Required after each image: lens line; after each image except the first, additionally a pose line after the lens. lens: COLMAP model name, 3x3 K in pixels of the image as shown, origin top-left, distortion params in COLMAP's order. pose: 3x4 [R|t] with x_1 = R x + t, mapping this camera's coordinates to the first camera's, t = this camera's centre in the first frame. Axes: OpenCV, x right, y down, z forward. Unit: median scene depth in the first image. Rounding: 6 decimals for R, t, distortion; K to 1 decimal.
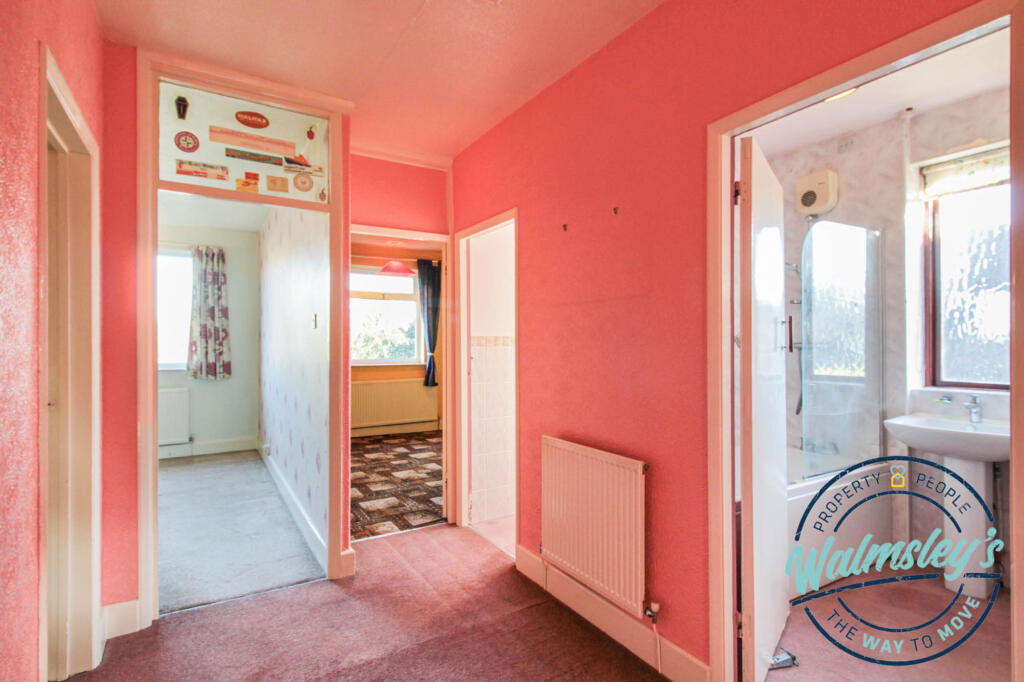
lens RADIAL K [[502.7, 0, 512.0], [0, 502.7, 341.0], [0, 0, 1]] dist [0.000521, -0.015013]
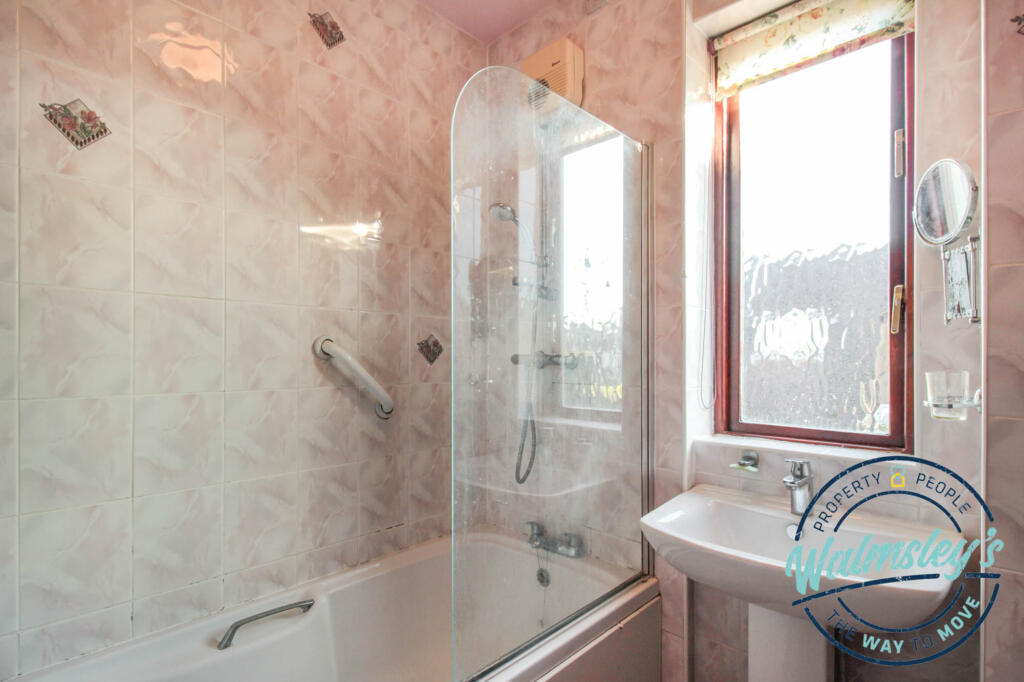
lens RADIAL K [[502.7, 0, 512.0], [0, 502.7, 341.0], [0, 0, 1]] dist [0.000521, -0.015013]
pose [[0.957824, 0.005506, 0.287303, 0.452299], [-0.004099, 0.999976, -0.005500, -0.006548], [-0.287327, 0.004091, 0.957824, 0.532336]]
